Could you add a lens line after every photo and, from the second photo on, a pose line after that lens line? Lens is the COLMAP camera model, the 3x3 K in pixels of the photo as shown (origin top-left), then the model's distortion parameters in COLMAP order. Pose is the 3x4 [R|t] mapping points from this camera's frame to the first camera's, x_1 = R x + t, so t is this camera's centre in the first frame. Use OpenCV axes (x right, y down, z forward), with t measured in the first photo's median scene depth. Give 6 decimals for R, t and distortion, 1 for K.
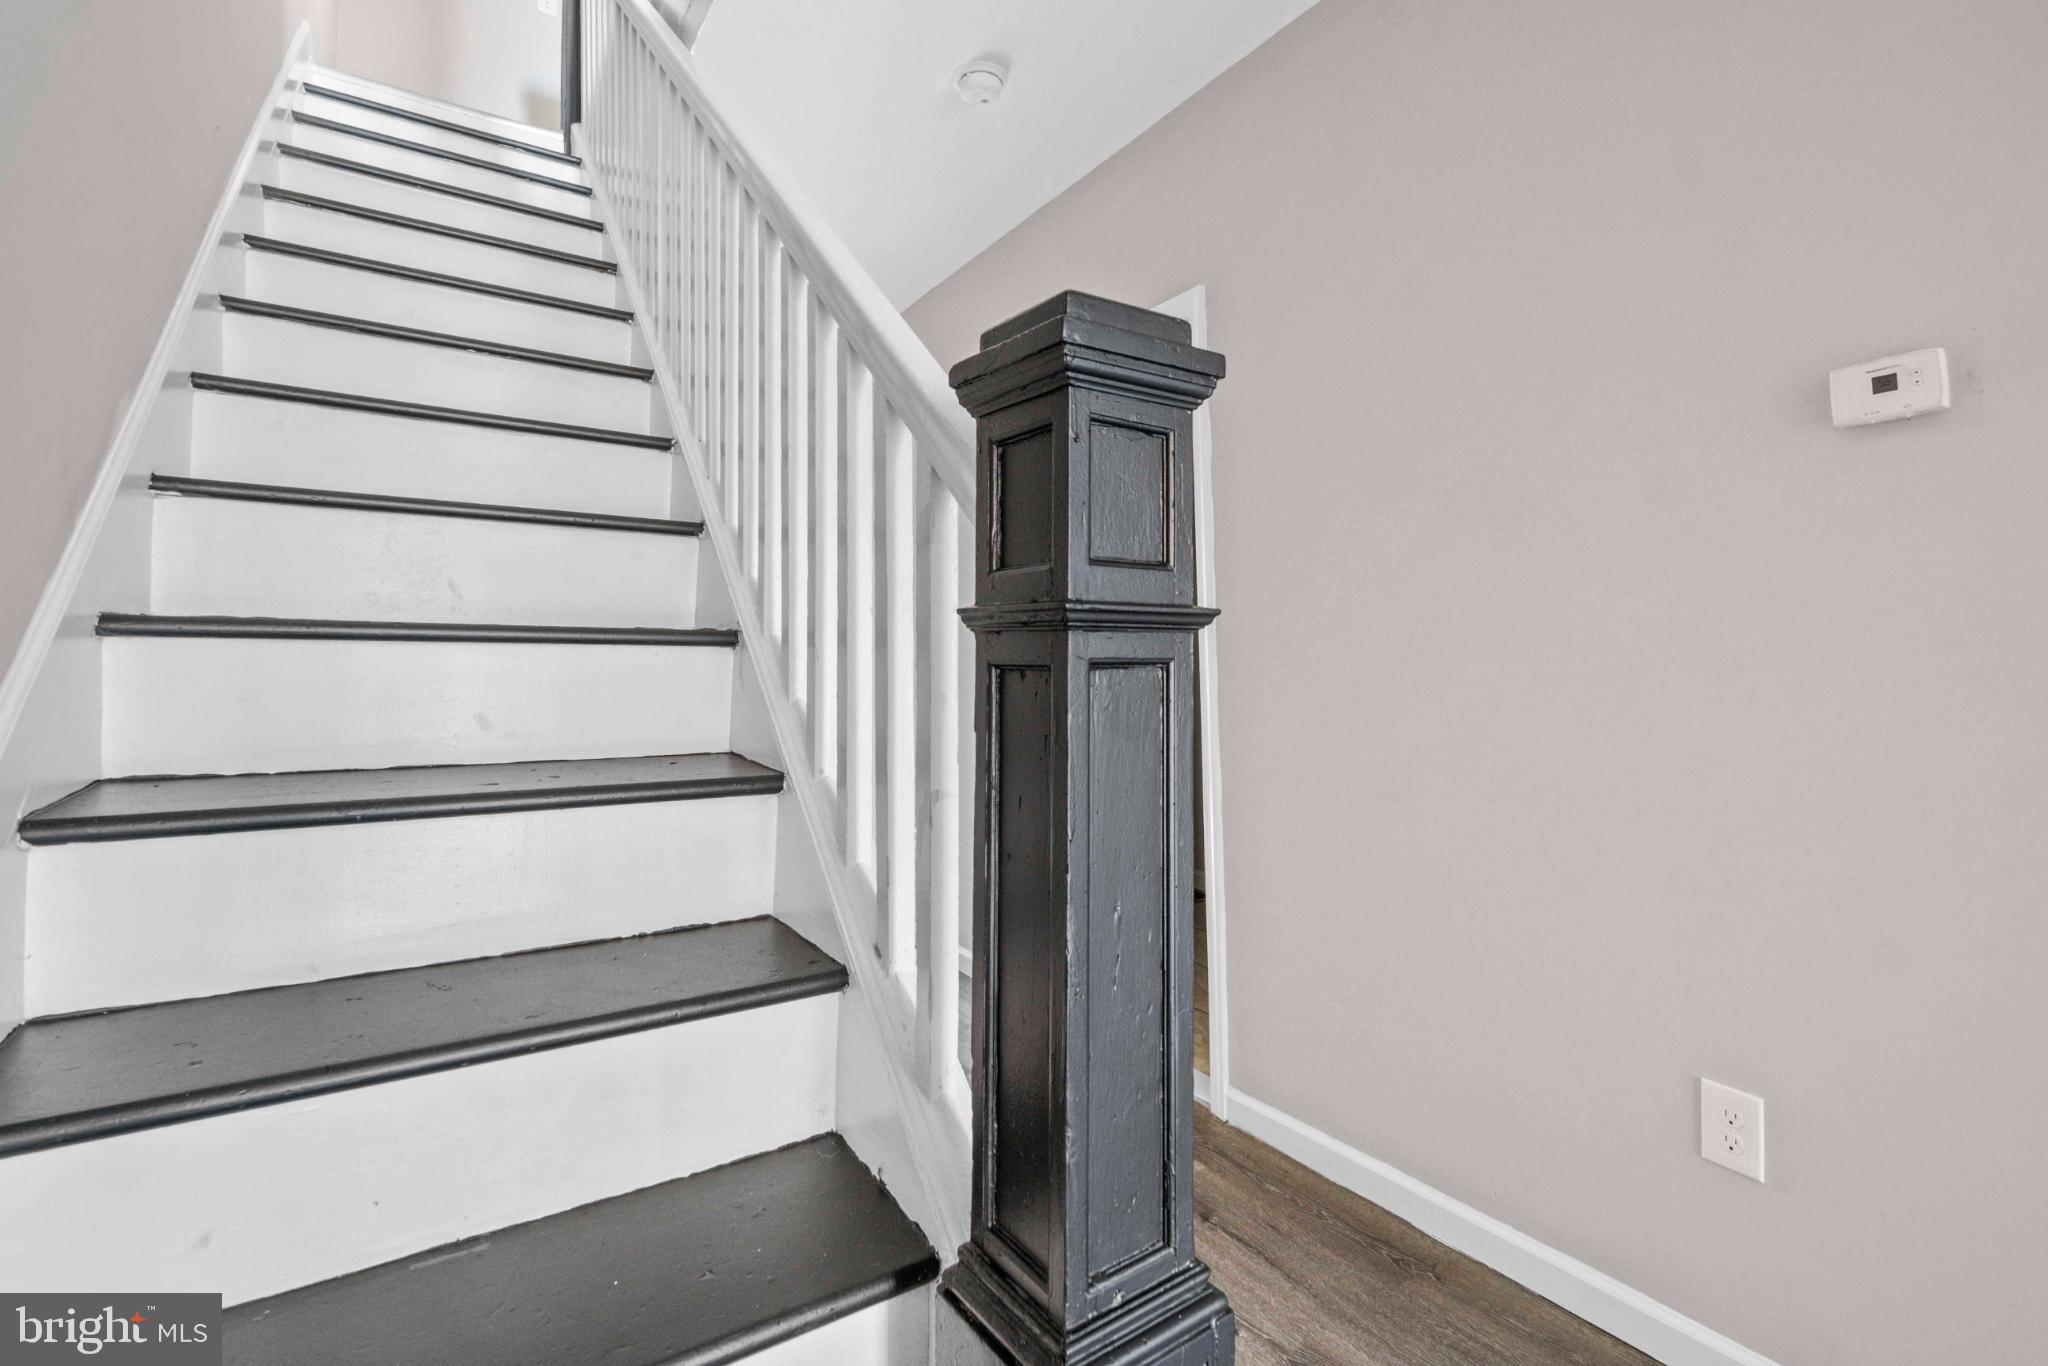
lens RADIAL K [[916.1, 0, 1009.2], [0, 916.1, 604.4], [0, 0, 1]] dist [-0.003388, 0.000417]
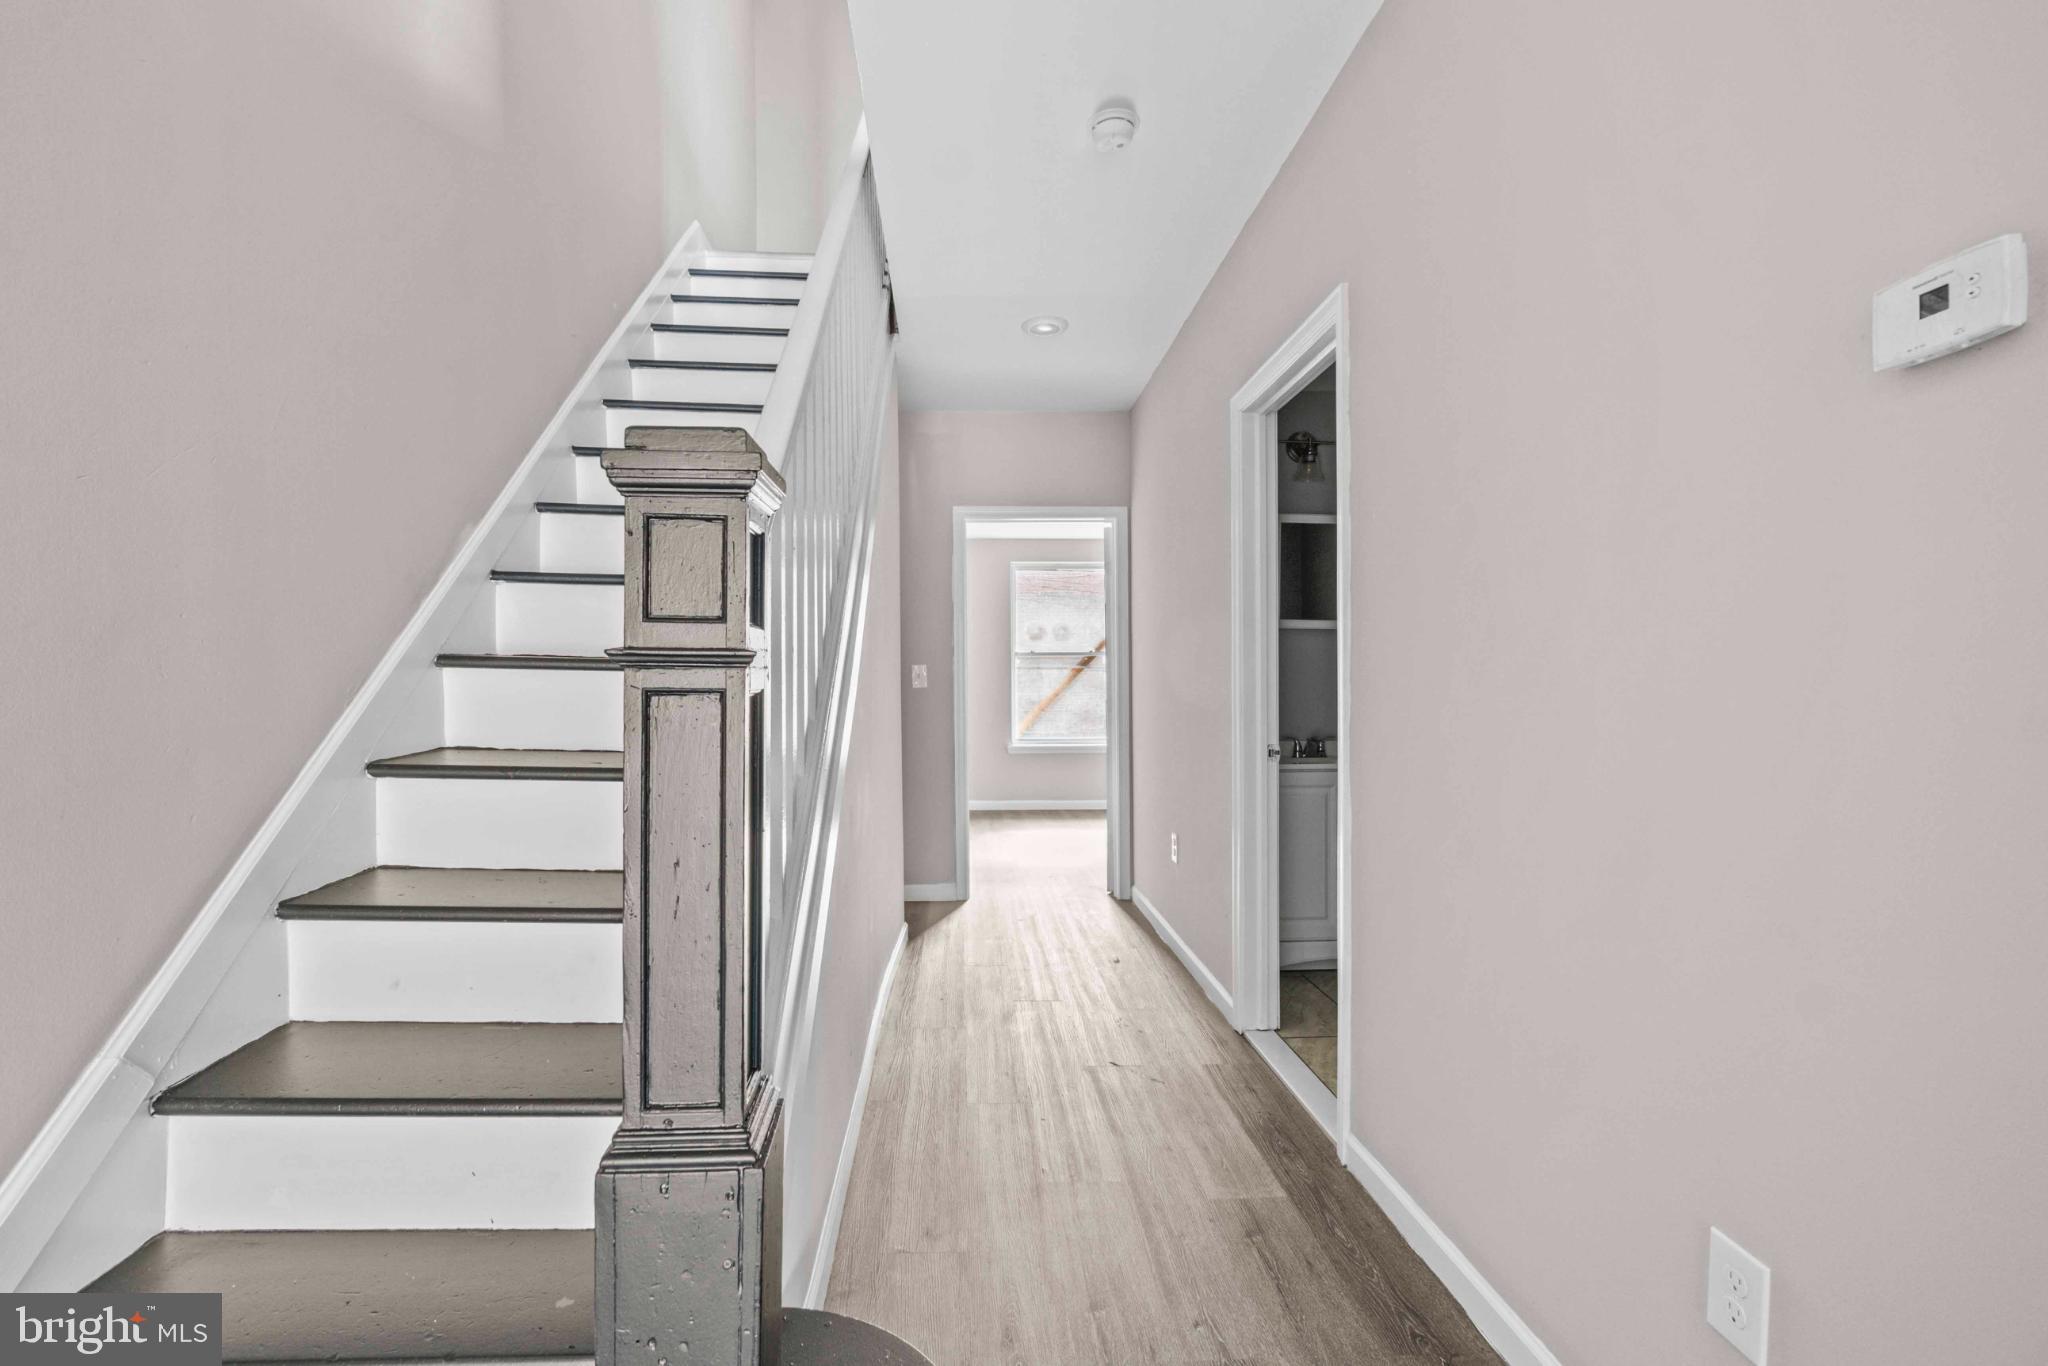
lens RADIAL K [[916.1, 0, 1028.0], [0, 916.1, 685.7], [0, 0, 1]] dist [-0.003388, 0.000417]
pose [[0.855619, 0.013124, -0.517440, 0.726437], [0.020174, 0.998073, 0.058674, -0.008864], [0.517213, -0.060642, 0.853705, 0.050164]]
